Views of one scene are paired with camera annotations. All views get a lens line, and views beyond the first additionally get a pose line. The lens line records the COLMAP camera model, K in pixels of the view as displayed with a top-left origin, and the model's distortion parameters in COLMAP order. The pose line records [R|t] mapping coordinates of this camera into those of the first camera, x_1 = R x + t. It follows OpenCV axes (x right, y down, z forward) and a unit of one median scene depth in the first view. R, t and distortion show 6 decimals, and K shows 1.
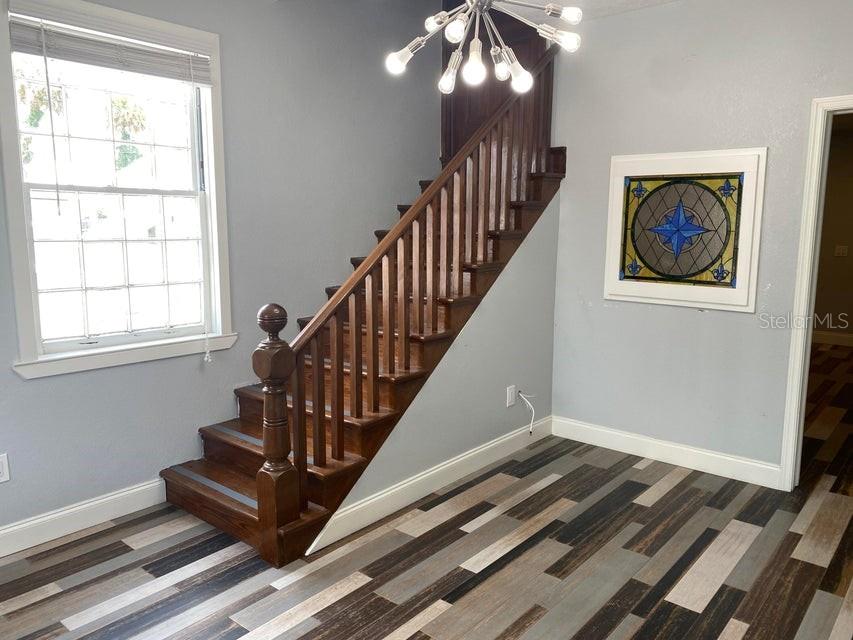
lens RADIAL K [[650.8, 0, 427.7], [0, 650.8, 324.3], [0, 0, 1]] dist [0.032426, -0.037412]
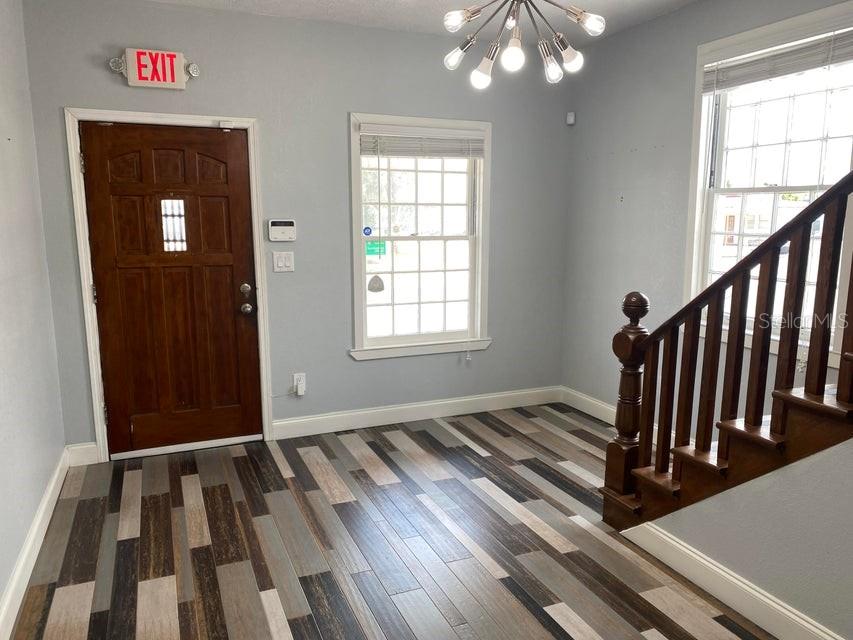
lens RADIAL K [[650.8, 0, 427.7], [0, 650.8, 324.3], [0, 0, 1]] dist [0.032426, -0.037412]
pose [[-0.451195, 0.143409, -0.880827, 0.869372], [-0.139358, 0.963574, 0.228266, -0.177041], [0.881477, 0.225742, -0.414774, 1.124017]]
